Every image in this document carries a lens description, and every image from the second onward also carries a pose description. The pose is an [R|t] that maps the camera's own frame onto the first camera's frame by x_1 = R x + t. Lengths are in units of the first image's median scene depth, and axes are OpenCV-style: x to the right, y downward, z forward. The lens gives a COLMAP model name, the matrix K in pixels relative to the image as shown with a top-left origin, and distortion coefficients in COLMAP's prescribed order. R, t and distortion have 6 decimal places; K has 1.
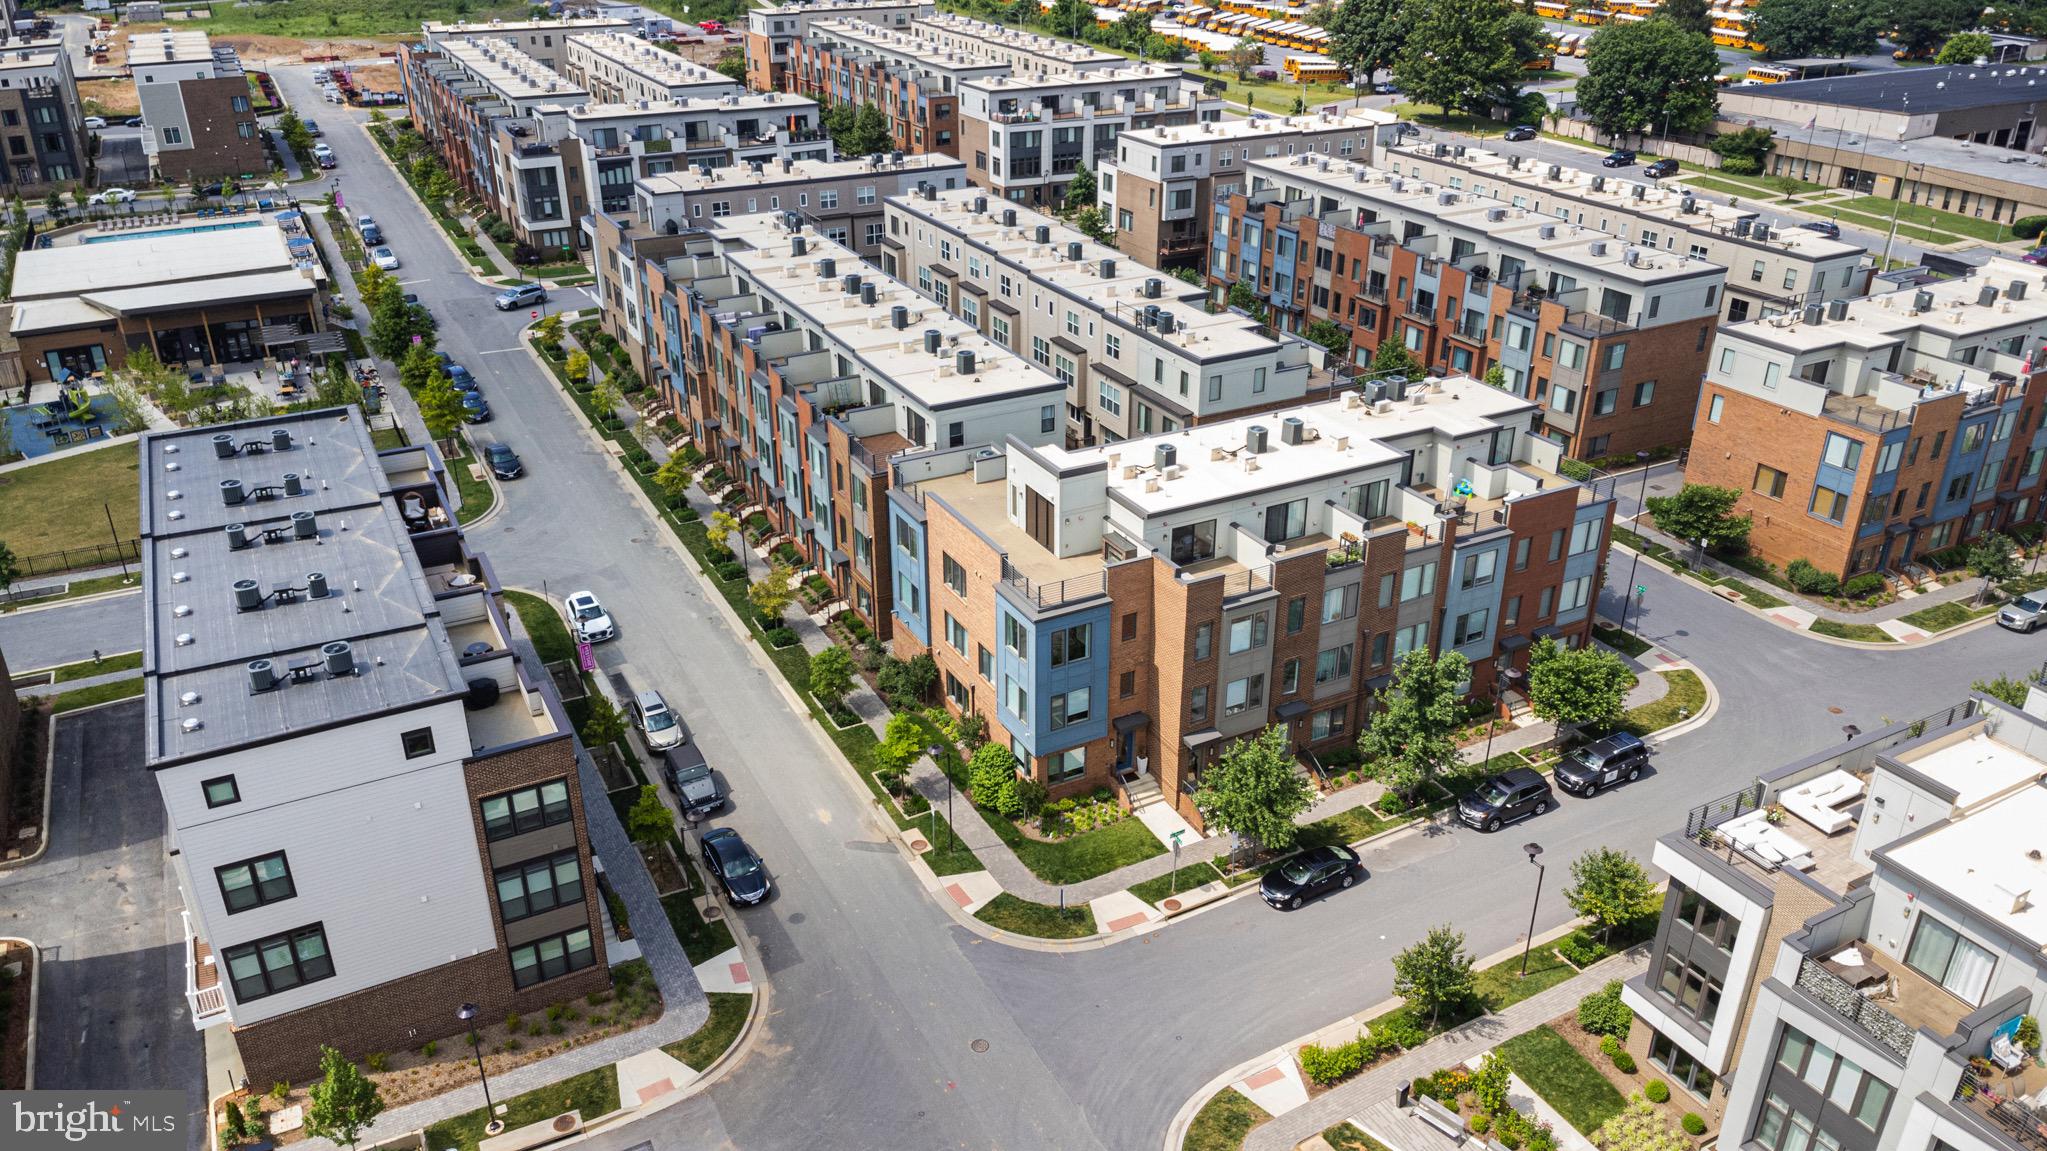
lens RADIAL K [[1485.3, 0, 1023.5], [0, 1485.3, 575.5], [0, 0, 1]] dist [0.055866, -0.090392]
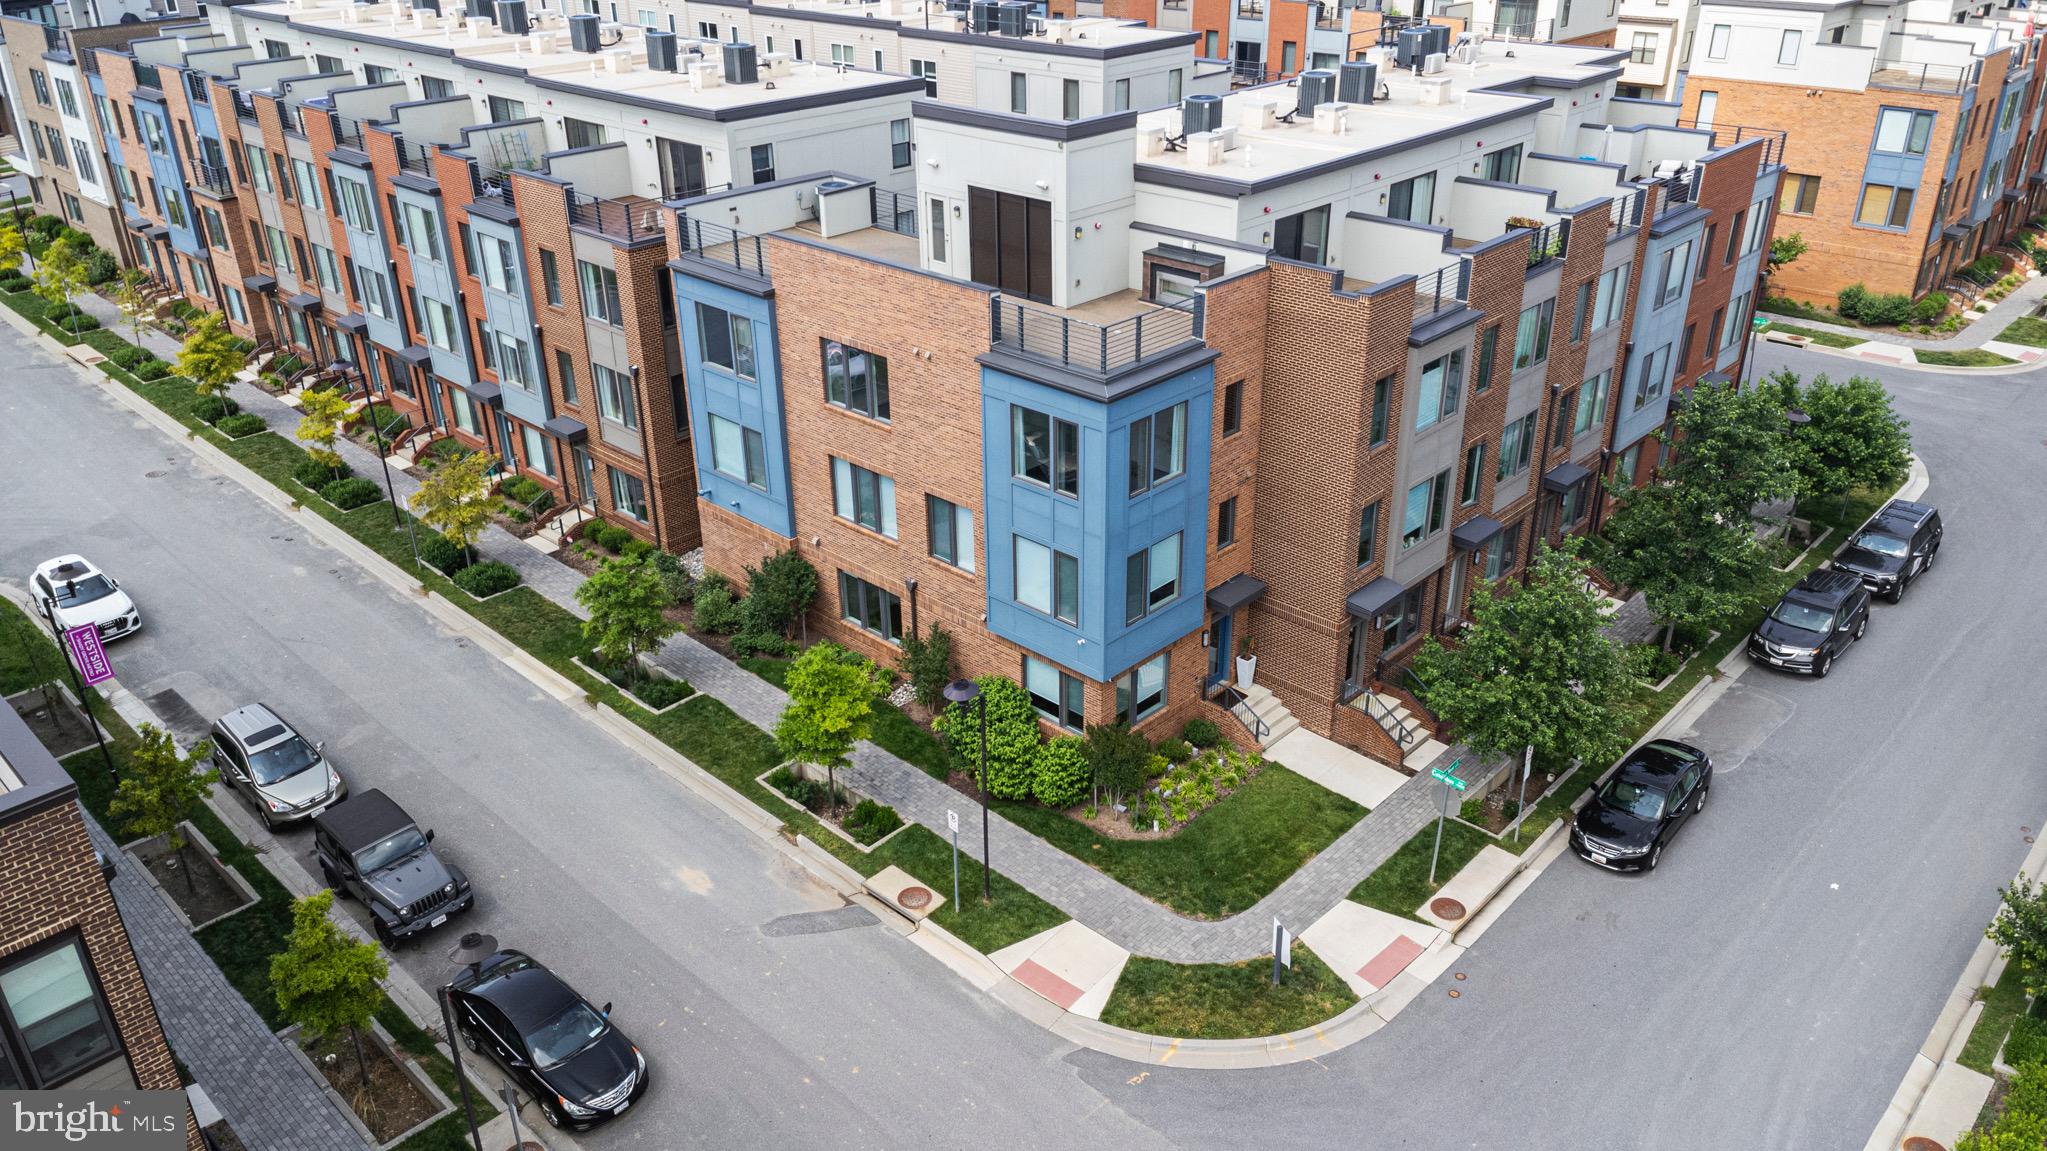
lens RADIAL K [[1484.4, 0, 1023.5], [0, 1484.4, 575.5], [0, 0, 1]] dist [0.052062, -0.070496]
pose [[0.949495, -0.151761, 0.274642, -0.122497], [0.149079, 0.988347, 0.030741, 0.051951], [-0.276107, 0.011755, 0.961055, 0.407351]]
